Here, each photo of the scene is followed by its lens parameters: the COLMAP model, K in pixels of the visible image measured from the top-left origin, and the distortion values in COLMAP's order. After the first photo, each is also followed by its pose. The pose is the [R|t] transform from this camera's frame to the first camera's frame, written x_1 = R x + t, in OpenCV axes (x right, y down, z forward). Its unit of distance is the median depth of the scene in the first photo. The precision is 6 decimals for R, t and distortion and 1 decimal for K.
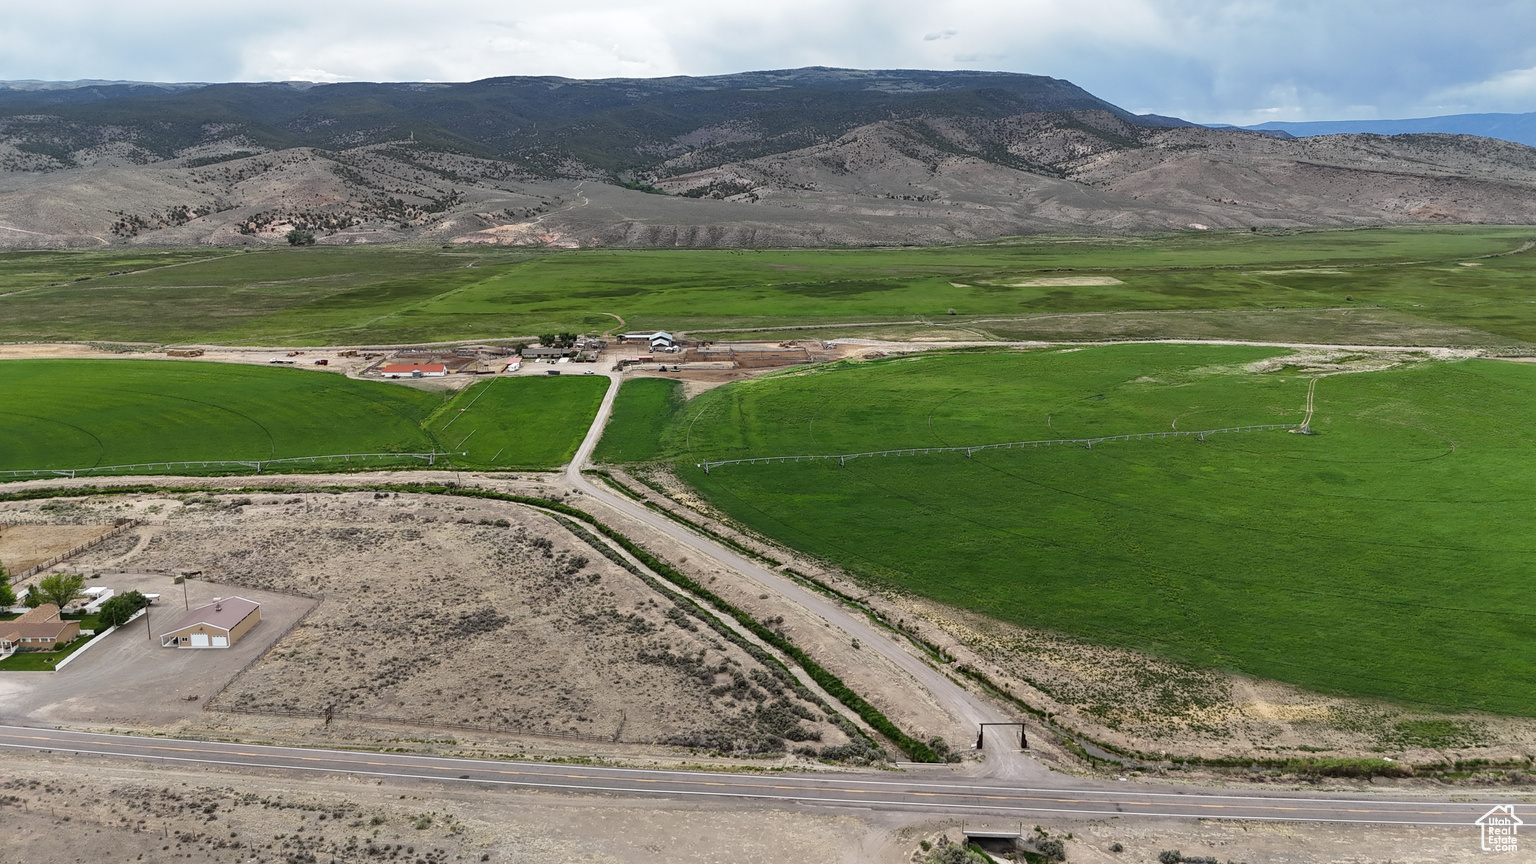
lens RADIAL K [[1131.8, 0, 772.1], [0, 1131.8, 433.7], [0, 0, 1]] dist [0.073634, -0.069766]
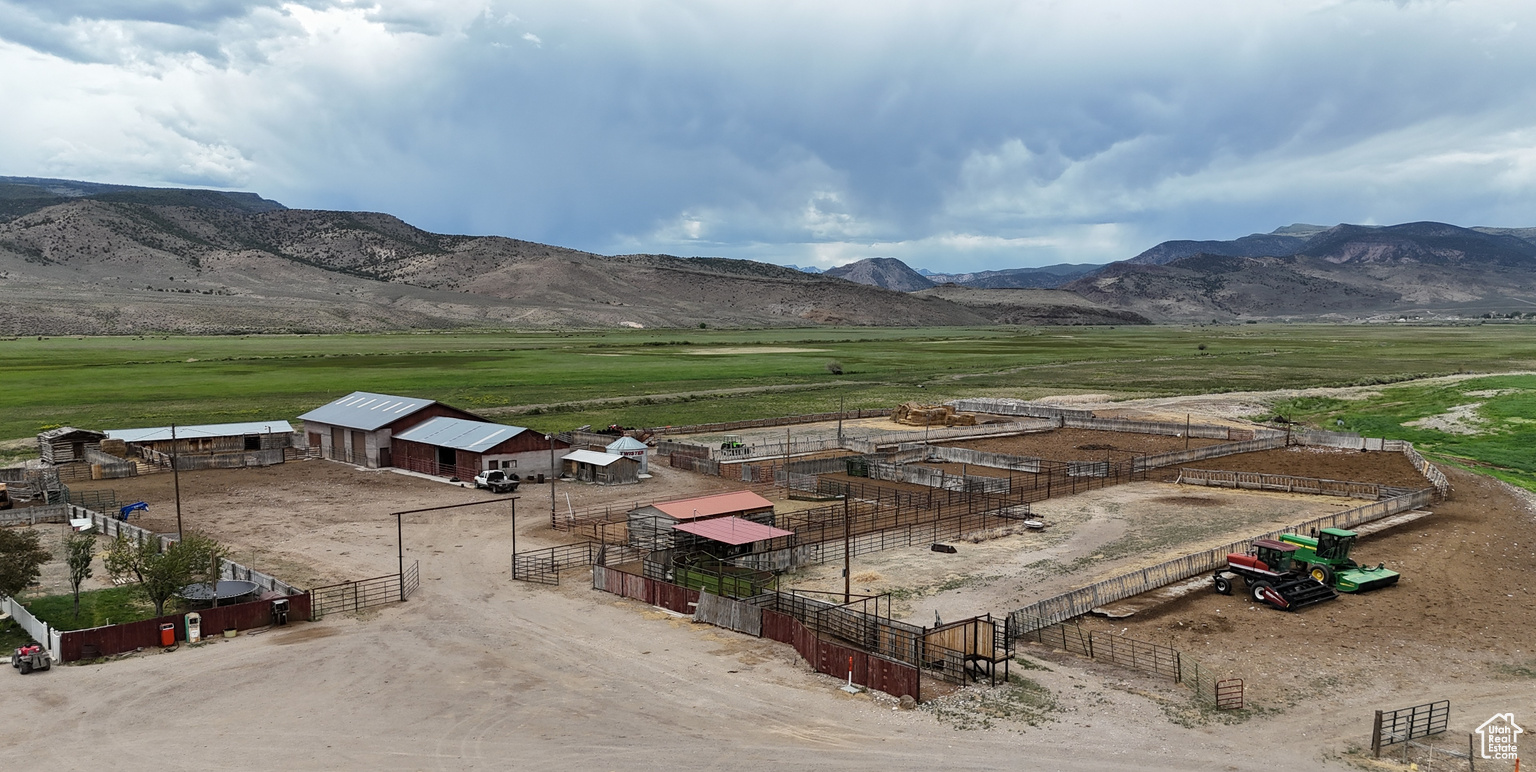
lens RADIAL K [[1186.7, 0, 811.4], [0, 1186.7, 467.5], [0, 0, 1]] dist [0.059599, -0.041472]
pose [[0.772968, -0.077292, 0.629720, -0.070994], [0.142376, 0.988368, -0.053452, -0.025441], [-0.618264, 0.130974, 0.774981, 0.354375]]
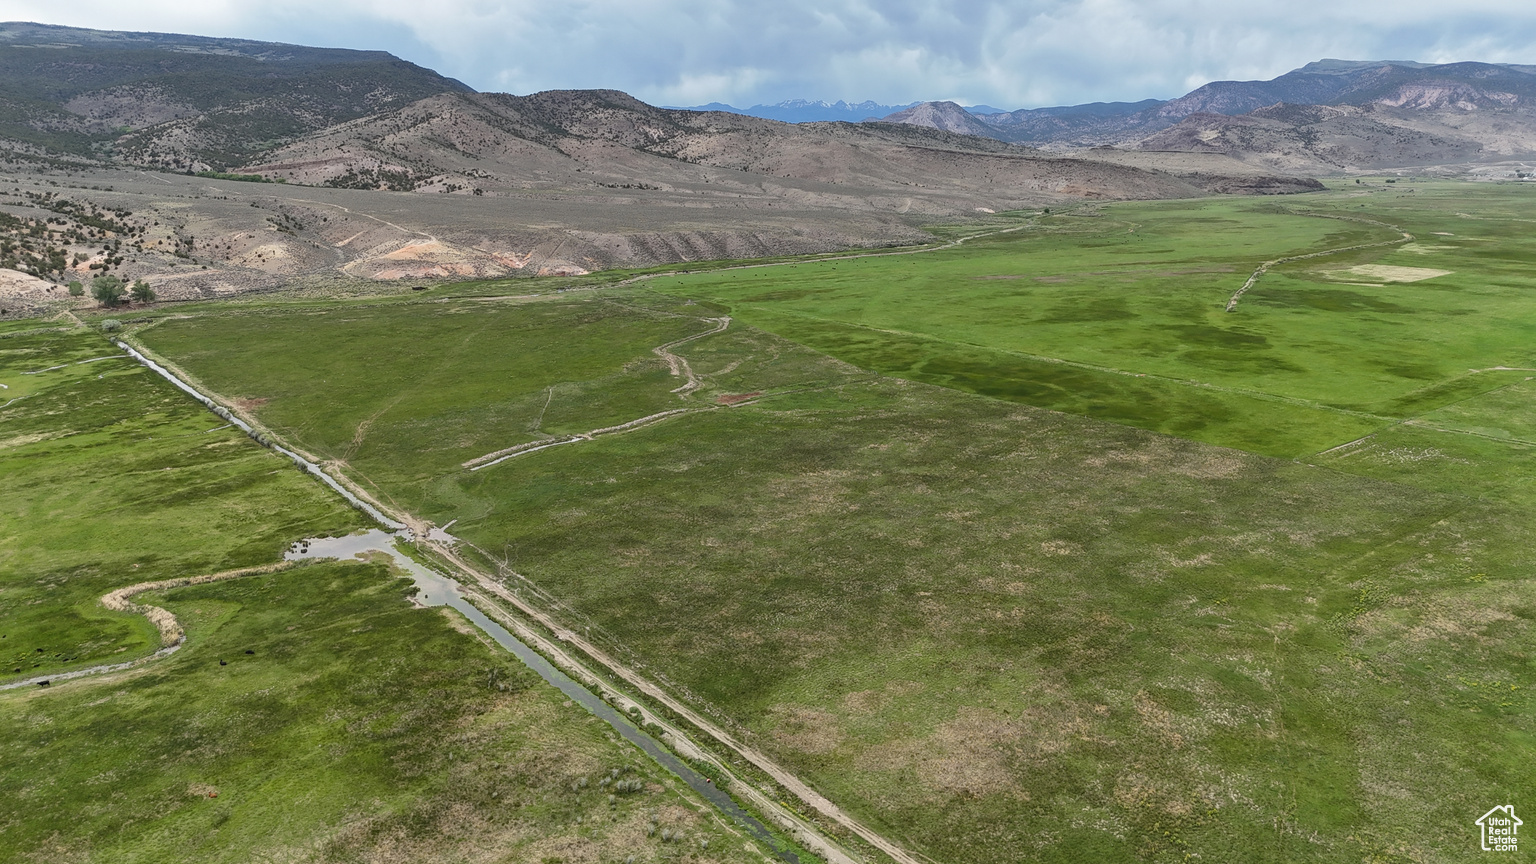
lens RADIAL K [[1131.8, 0, 774.5], [0, 1131.8, 430.8], [0, 0, 1]] dist [0.073634, -0.069766]
pose [[0.787662, -0.150792, 0.597369, -0.470471], [0.144548, 0.987753, 0.058741, -0.091848], [-0.598911, 0.040080, 0.799812, 0.391939]]
